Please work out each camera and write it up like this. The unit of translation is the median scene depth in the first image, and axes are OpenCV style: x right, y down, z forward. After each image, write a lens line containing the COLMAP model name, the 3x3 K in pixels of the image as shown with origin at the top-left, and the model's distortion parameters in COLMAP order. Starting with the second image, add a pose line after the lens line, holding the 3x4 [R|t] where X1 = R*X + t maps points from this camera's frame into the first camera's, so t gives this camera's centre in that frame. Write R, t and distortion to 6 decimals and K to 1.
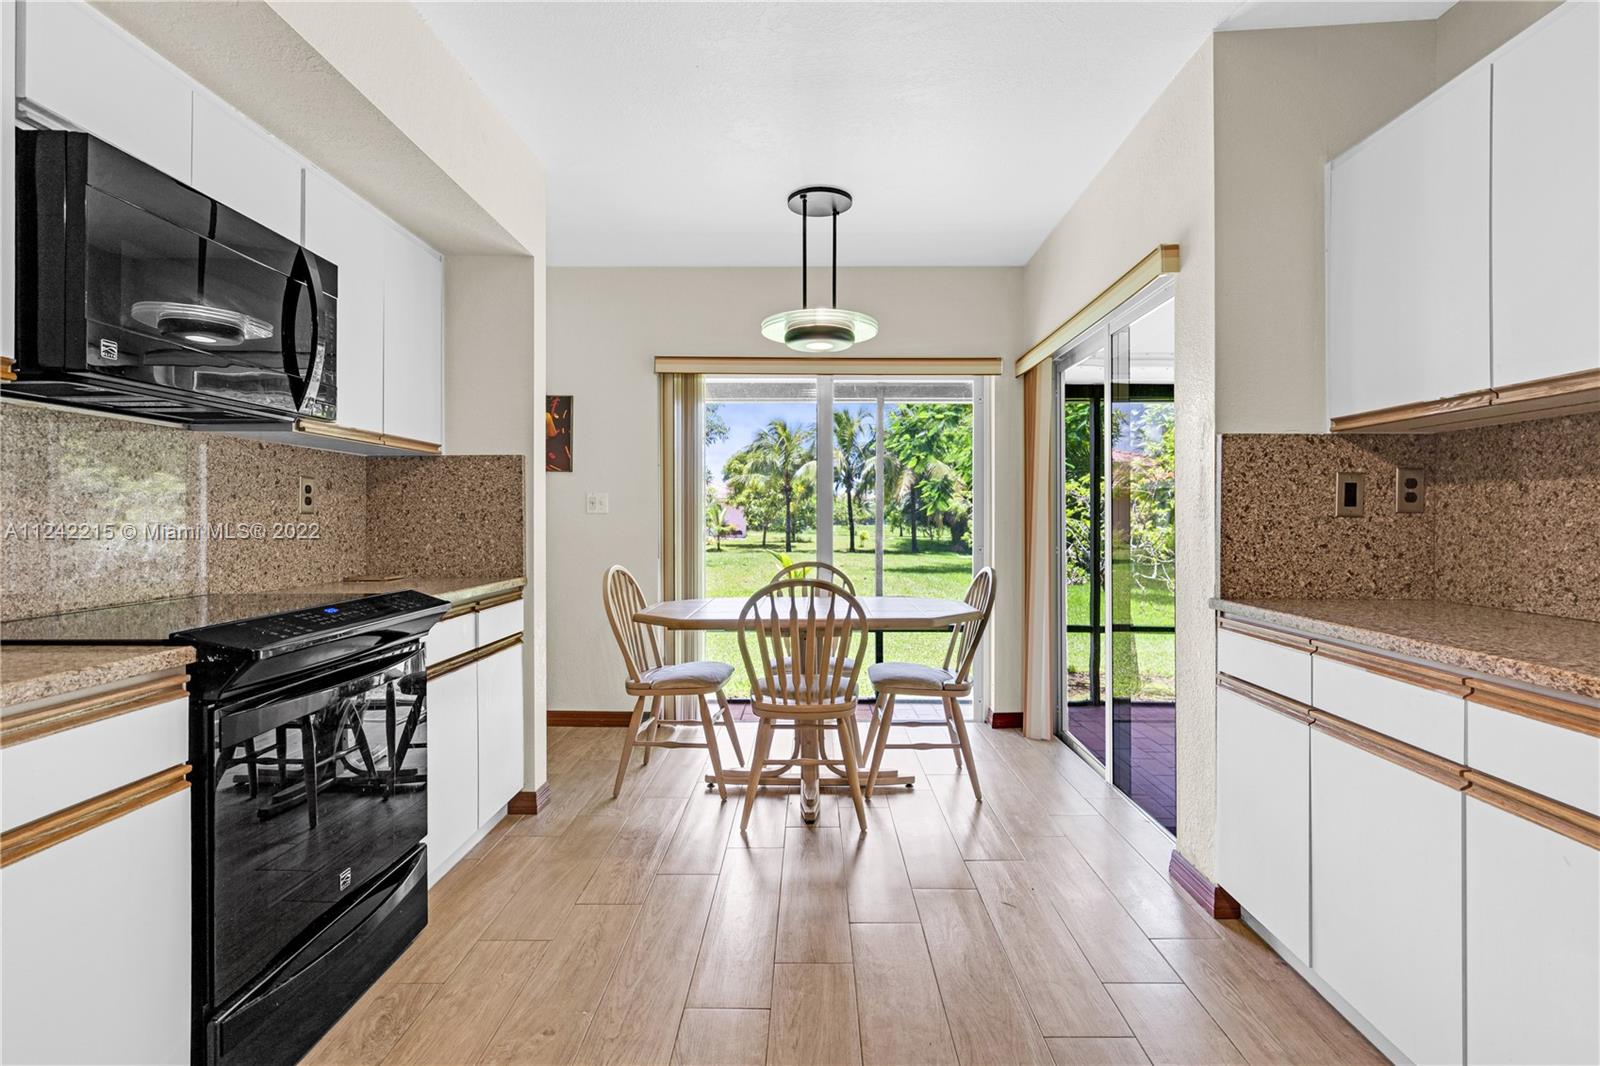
lens RADIAL K [[754.7, 0, 798.3], [0, 754.7, 526.7], [0, 0, 1]] dist [-0.001541, -0.000920]
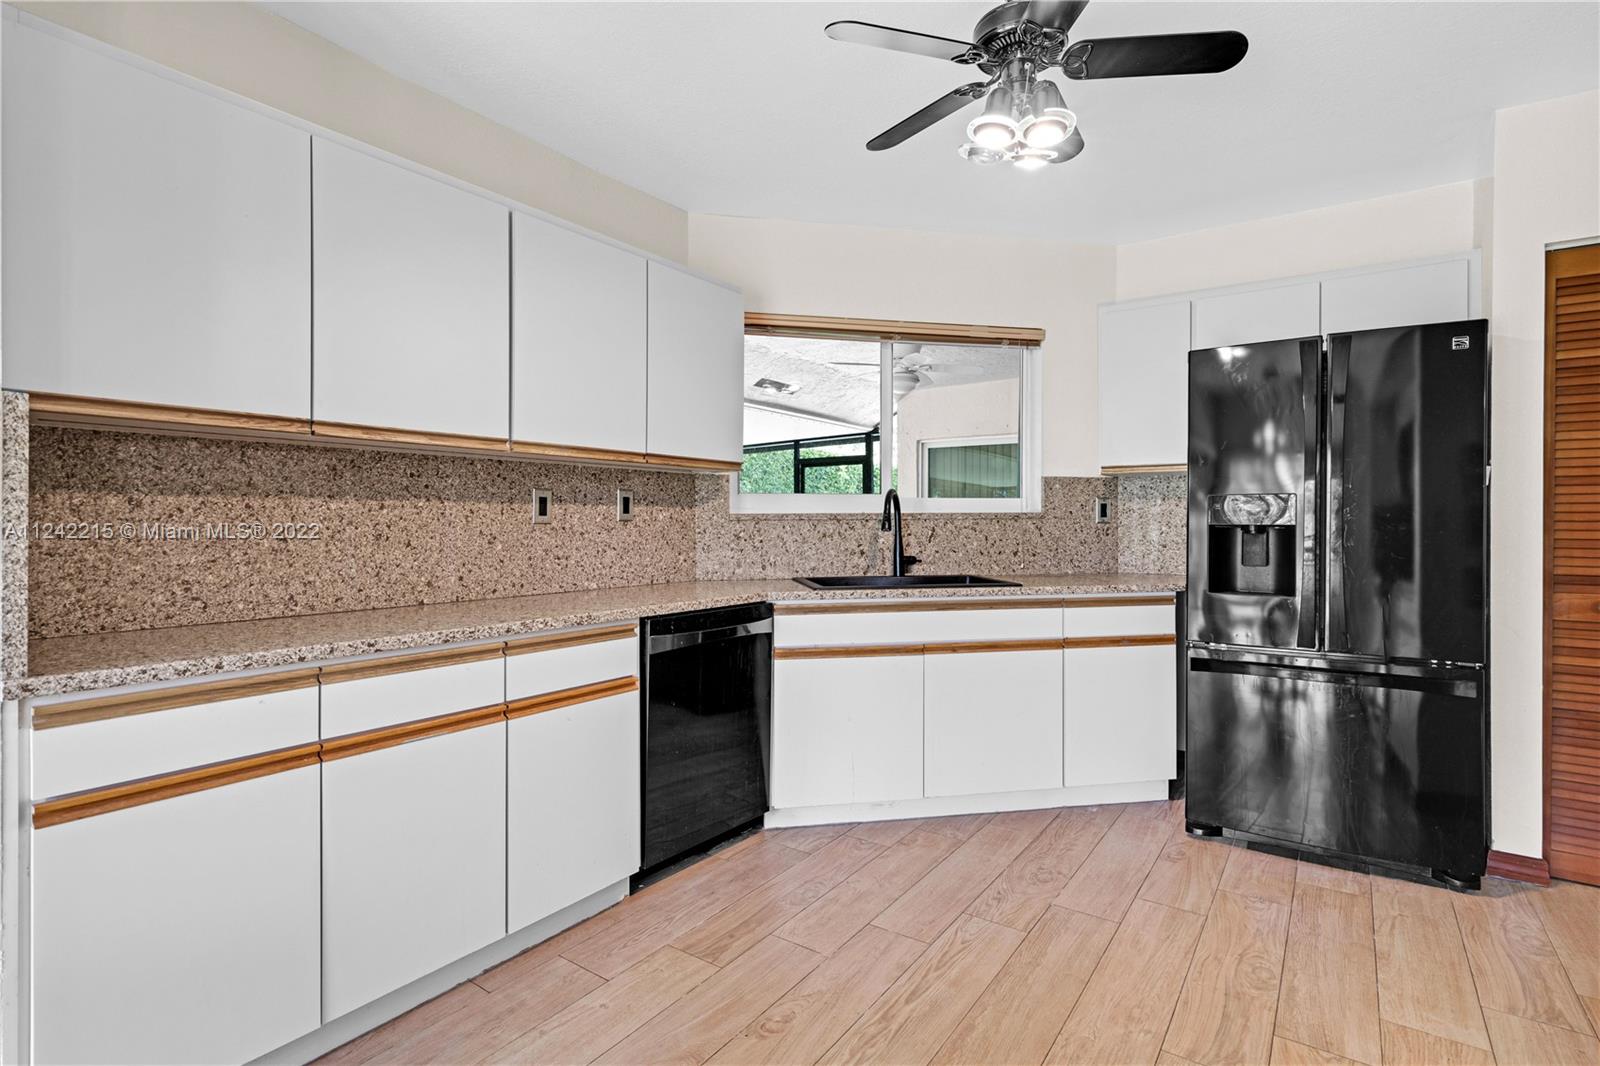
lens RADIAL K [[754.7, 0, 798.3], [0, 754.7, 526.7], [0, 0, 1]] dist [-0.001541, -0.000920]
pose [[-0.819604, -0.002426, 0.572925, -0.305685], [0.007470, 0.999861, 0.014921, -0.029393], [-0.572881, 0.016509, -0.819472, 1.375743]]
